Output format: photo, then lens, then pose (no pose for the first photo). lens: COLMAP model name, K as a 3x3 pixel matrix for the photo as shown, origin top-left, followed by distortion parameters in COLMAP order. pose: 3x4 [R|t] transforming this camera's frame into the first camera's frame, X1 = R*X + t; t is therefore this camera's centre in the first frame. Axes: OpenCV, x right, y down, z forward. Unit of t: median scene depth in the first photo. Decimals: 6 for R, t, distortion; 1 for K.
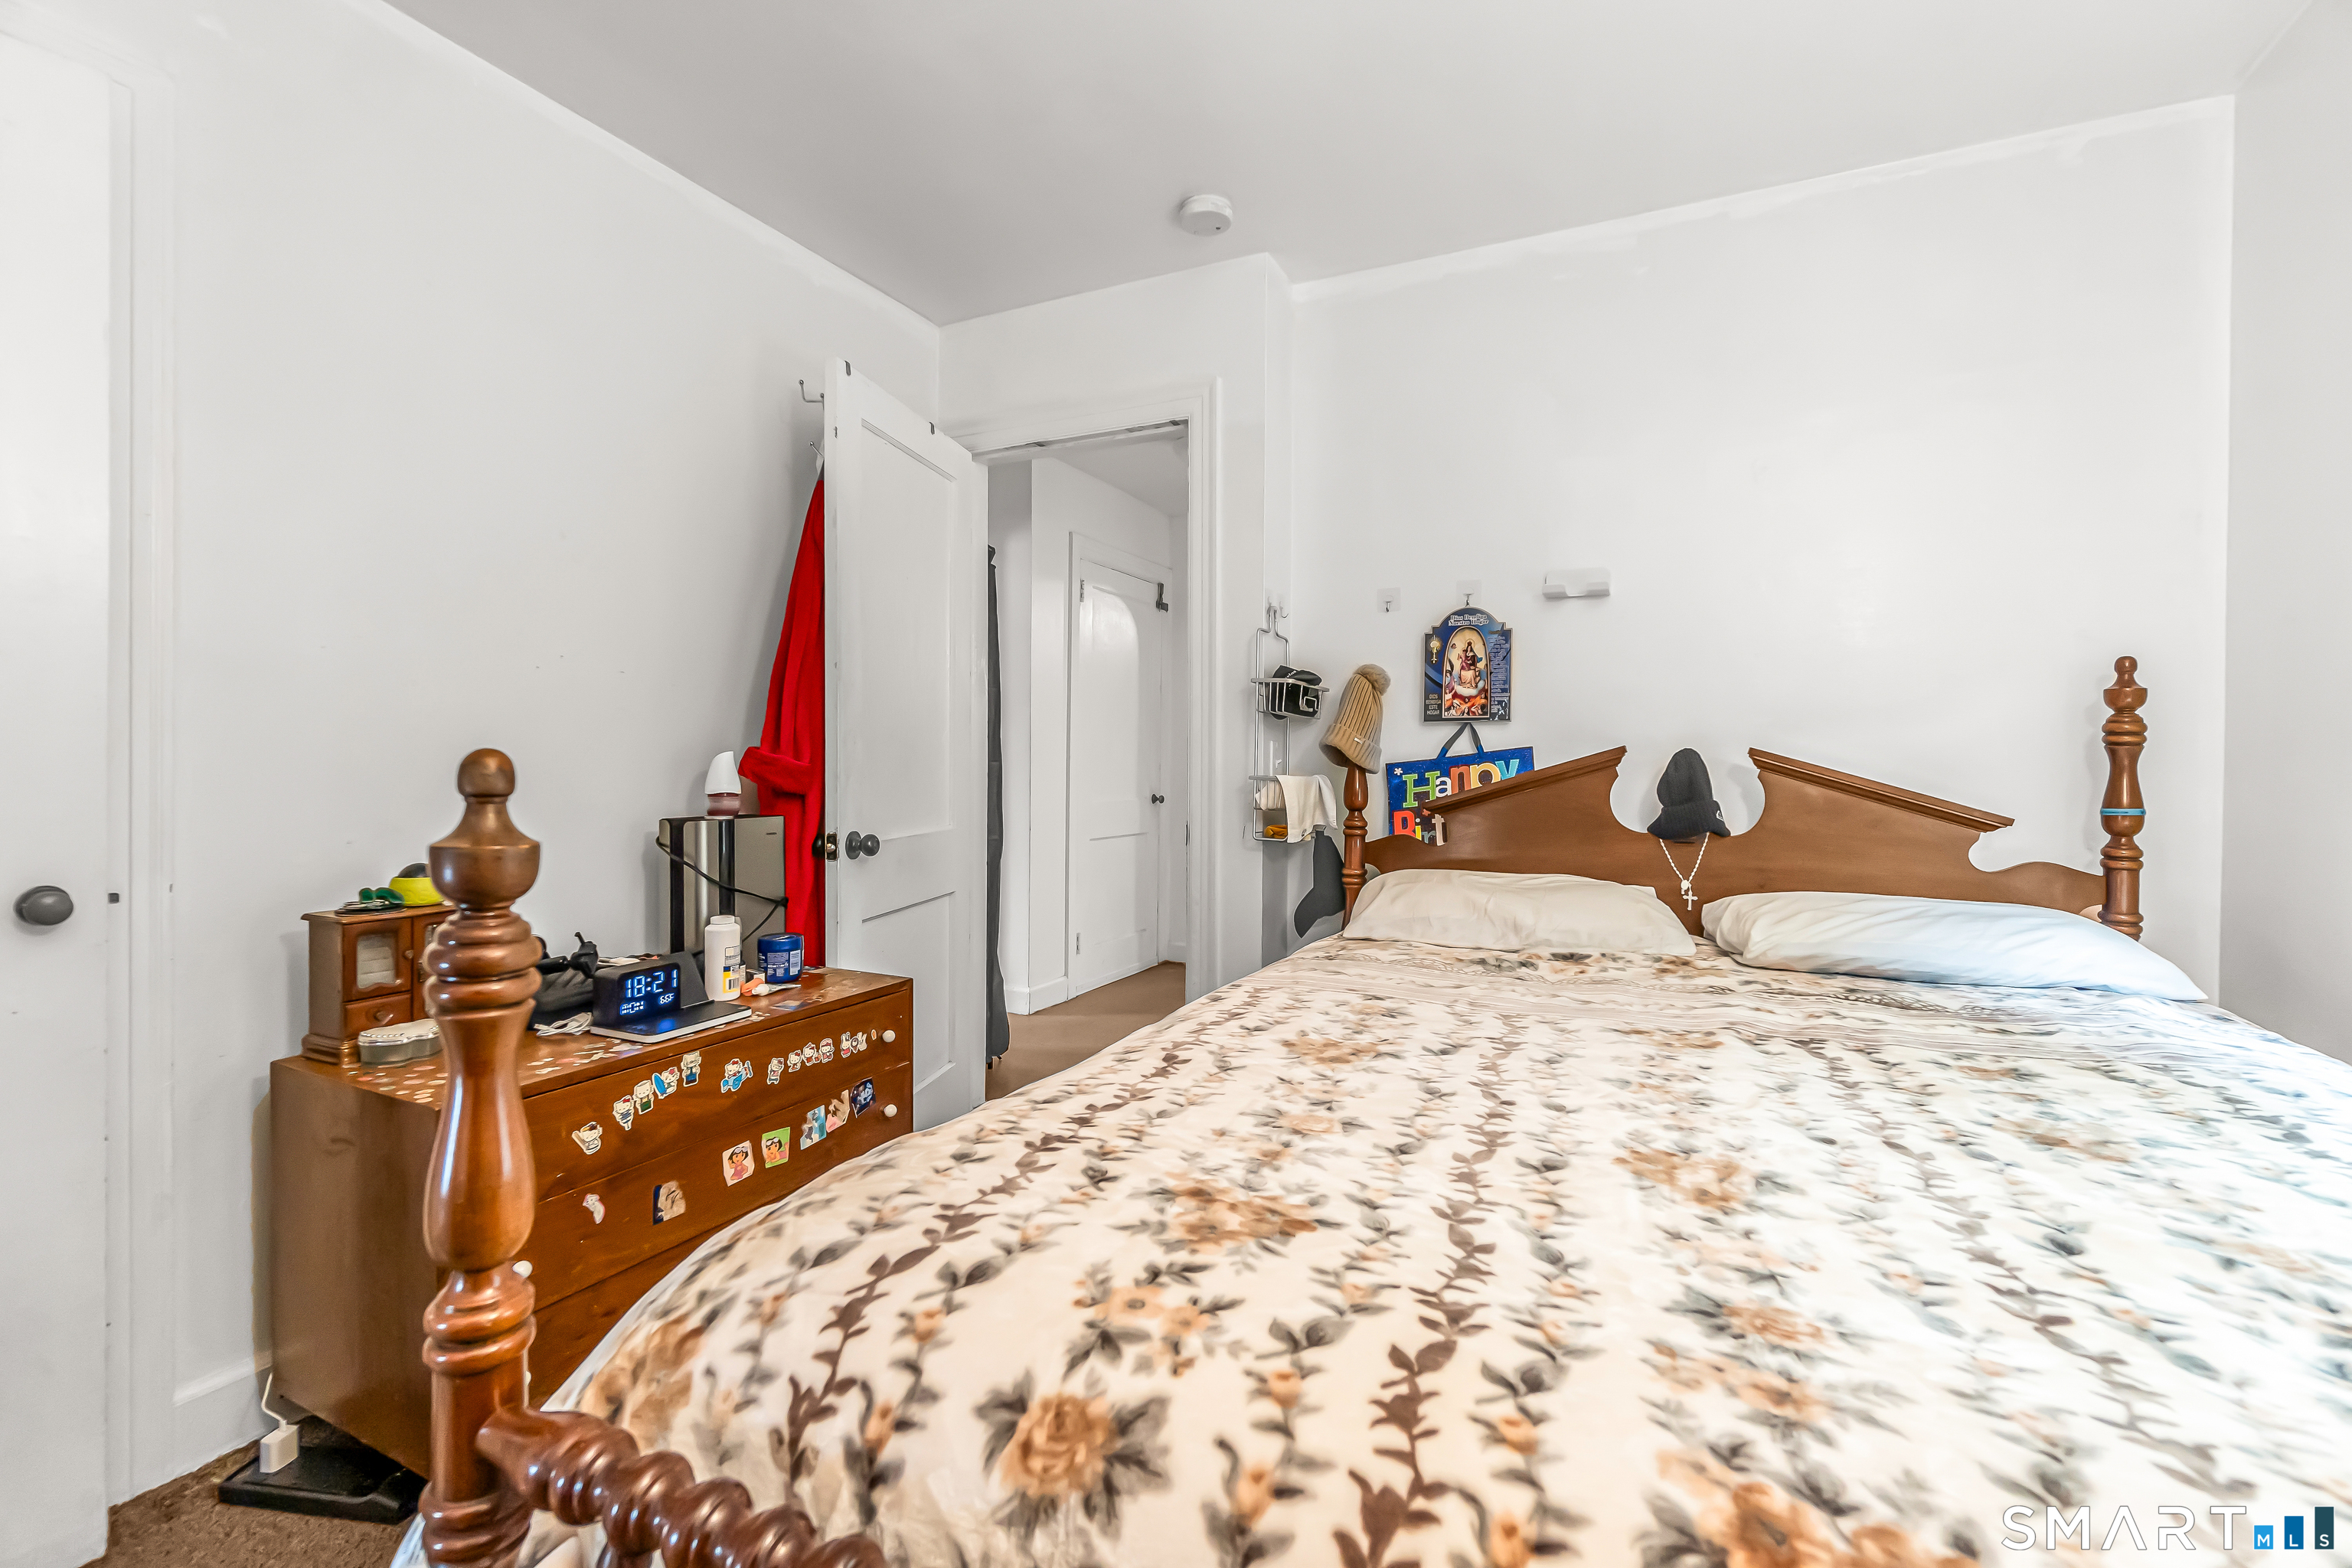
lens RADIAL K [[1037.6, 0, 1160.1], [0, 1037.6, 769.4], [0, 0, 1]] dist [-0.006984, 0.000461]
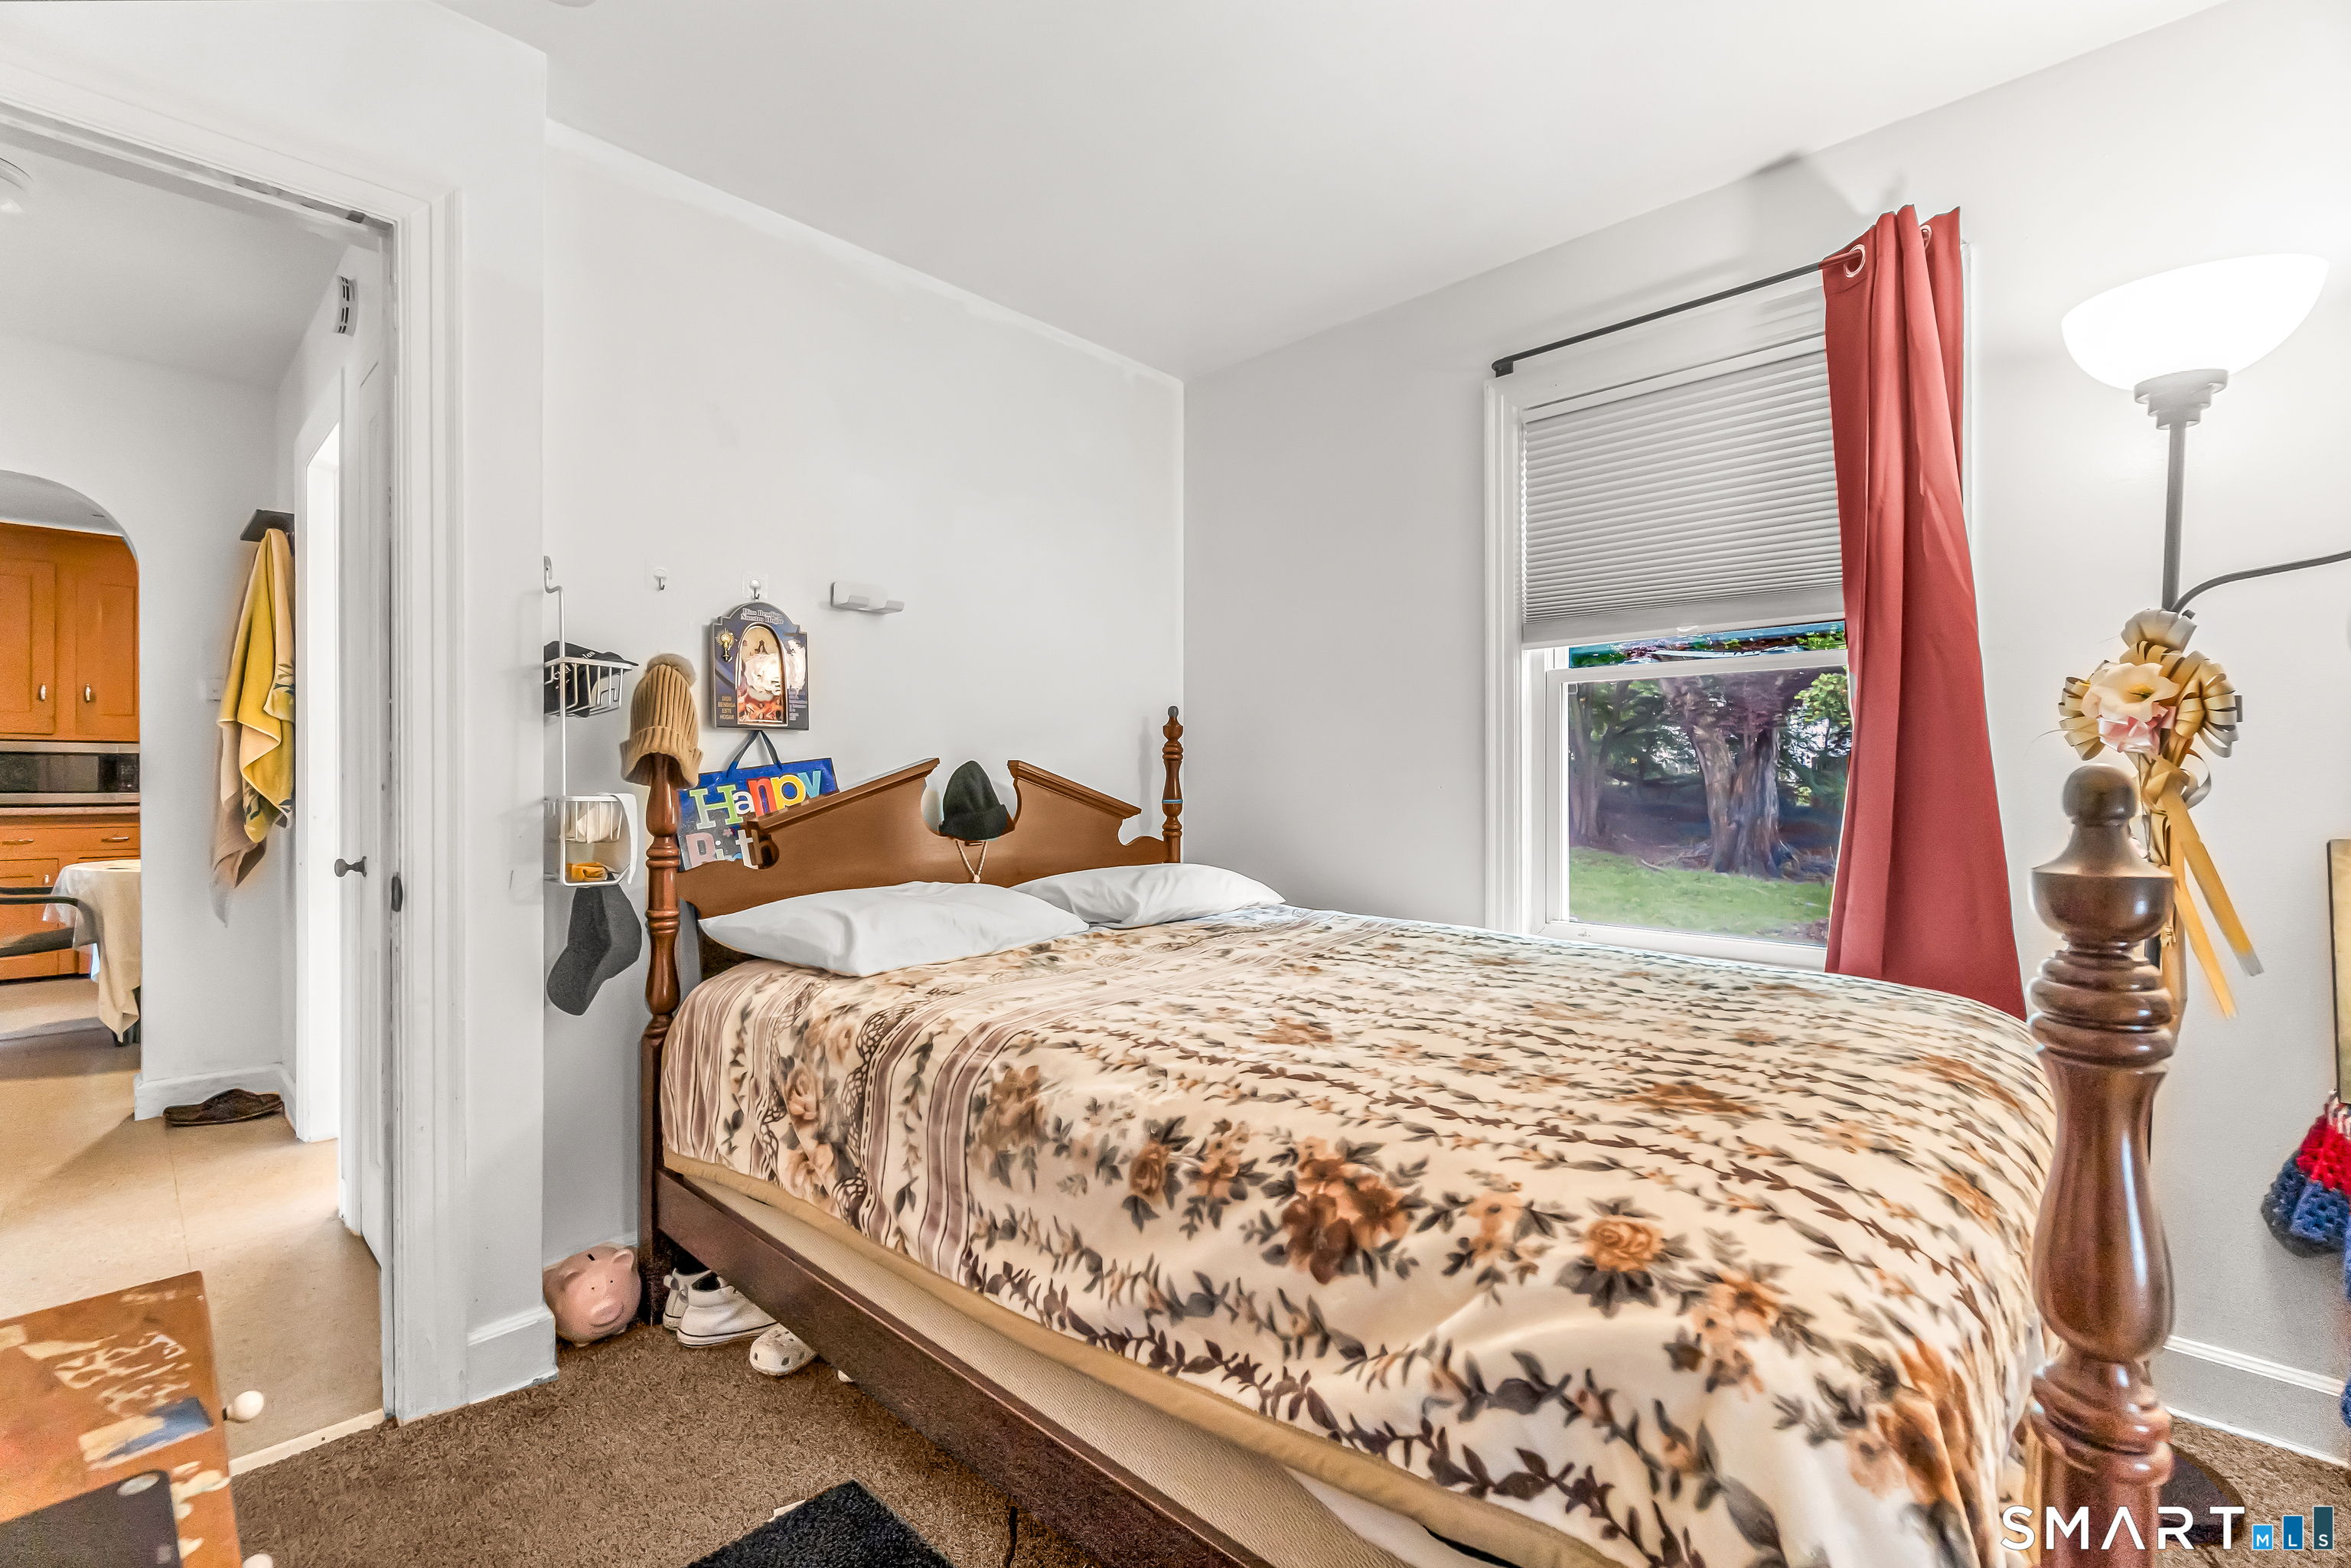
lens RADIAL K [[1037.2, 0, 1162.2], [0, 1037.2, 774.7], [0, 0, 1]] dist [-0.006984, 0.000461]
pose [[0.275491, -0.008220, 0.961268, -0.477248], [0.012163, 0.999913, 0.005064, -0.006974], [-0.961227, 0.010297, 0.275567, 0.423529]]
